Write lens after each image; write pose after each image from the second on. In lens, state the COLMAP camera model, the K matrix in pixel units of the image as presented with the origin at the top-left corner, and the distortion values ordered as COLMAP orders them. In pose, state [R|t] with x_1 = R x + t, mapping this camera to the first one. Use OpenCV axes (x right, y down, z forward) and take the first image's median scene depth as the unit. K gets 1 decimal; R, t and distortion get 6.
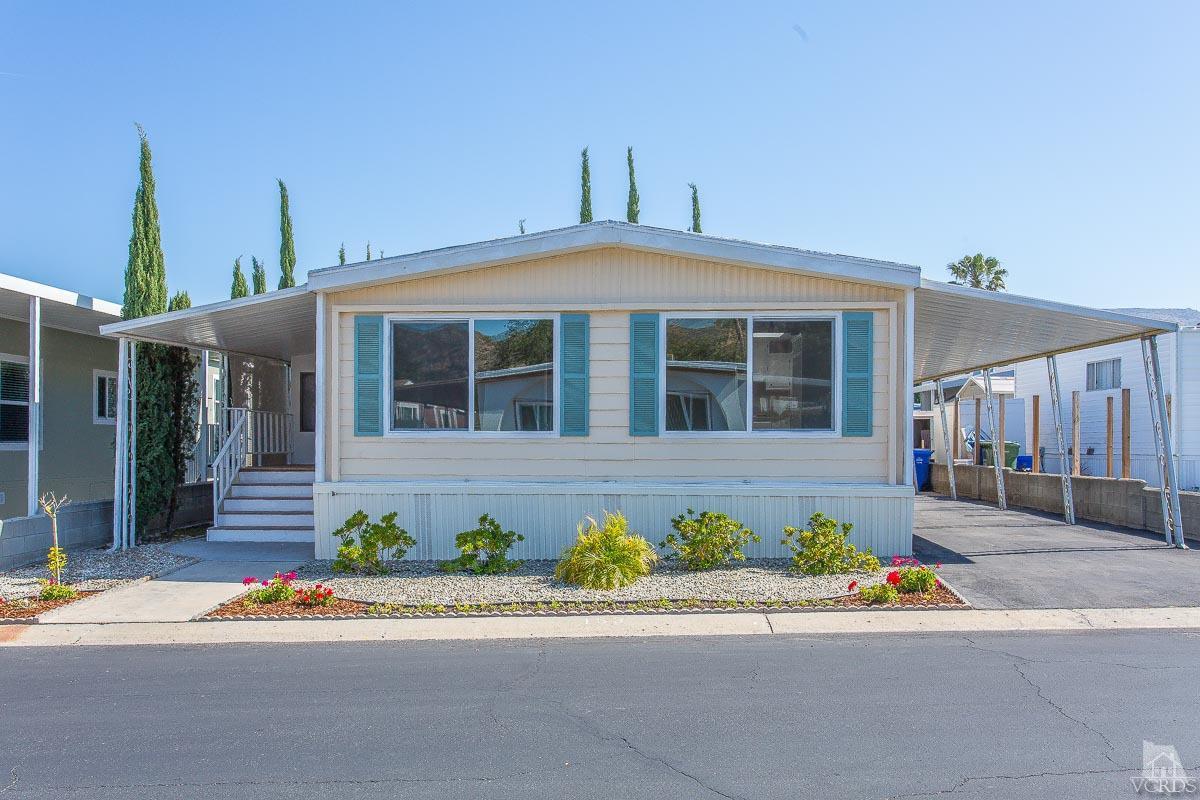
lens RADIAL K [[1003.0, 0, 586.9], [0, 1003.0, 441.9], [0, 0, 1]] dist [0.017349, 0.012660]
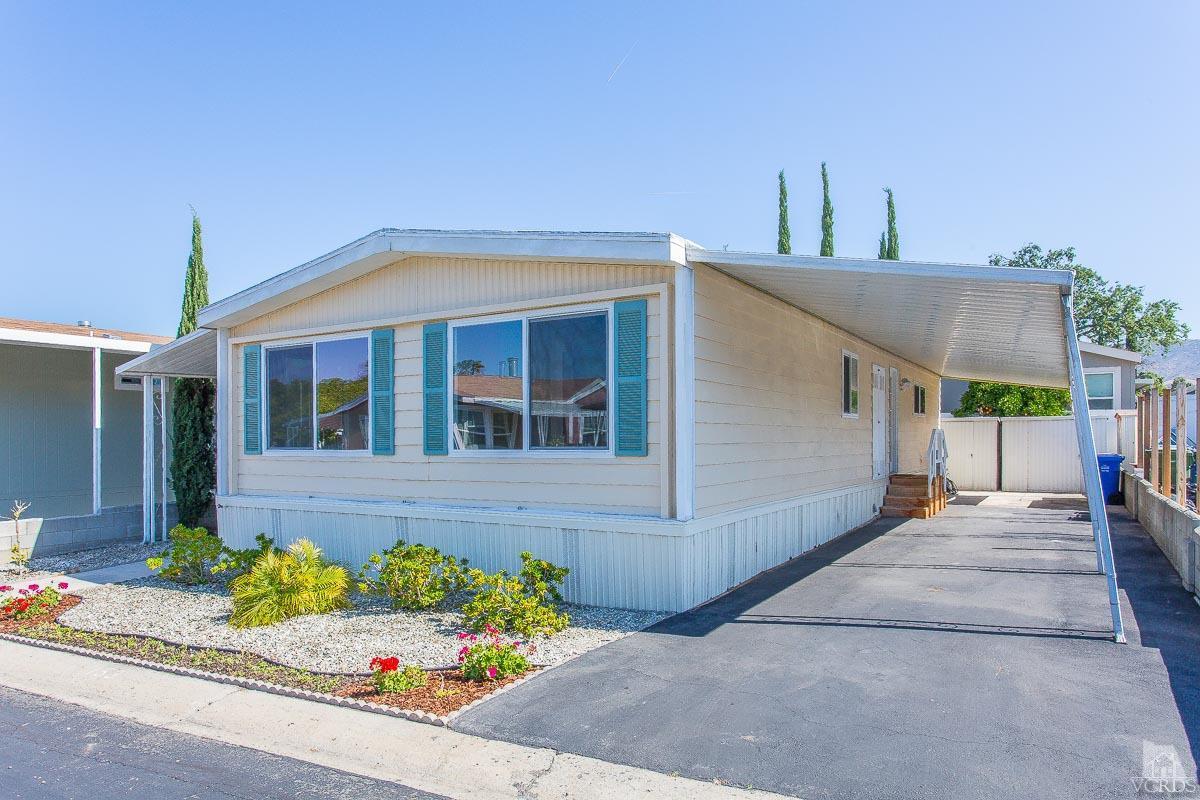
lens RADIAL K [[777.8, 0, 612.4], [0, 777.8, 448.0], [0, 0, 1]] dist [-0.004893, 0.000780]
pose [[0.880785, -0.003082, -0.473506, 0.540938], [0.008249, 0.999927, 0.008835, -0.017424], [0.473444, -0.011687, 0.880747, 0.440132]]
